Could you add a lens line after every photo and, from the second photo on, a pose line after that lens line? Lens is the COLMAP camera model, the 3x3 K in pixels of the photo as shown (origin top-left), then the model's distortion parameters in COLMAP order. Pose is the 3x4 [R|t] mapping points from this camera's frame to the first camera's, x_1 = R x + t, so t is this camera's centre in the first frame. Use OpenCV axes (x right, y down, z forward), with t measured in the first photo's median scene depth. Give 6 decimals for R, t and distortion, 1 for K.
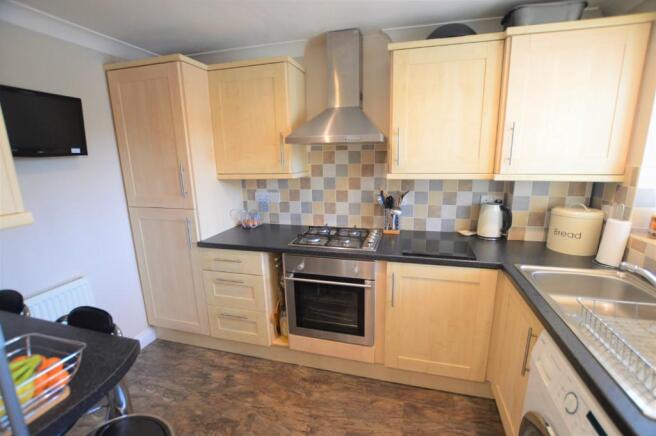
lens RADIAL K [[288.0, 0, 331.8], [0, 288.0, 218.7], [0, 0, 1]] dist [-0.032365, -0.000008]
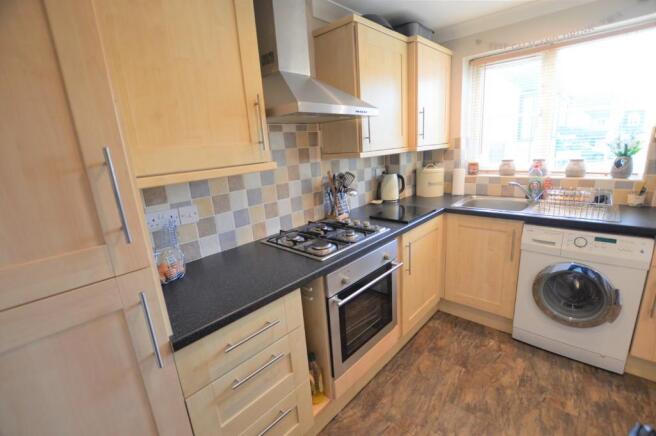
lens RADIAL K [[288.0, 0, 329.5], [0, 288.0, 219.3], [0, 0, 1]] dist [-0.032365, -0.000008]
pose [[0.471330, -0.231327, 0.851079, -0.645771], [0.250431, 0.960373, 0.122344, -0.076371], [-0.845655, 0.155472, 0.510584, 0.562328]]
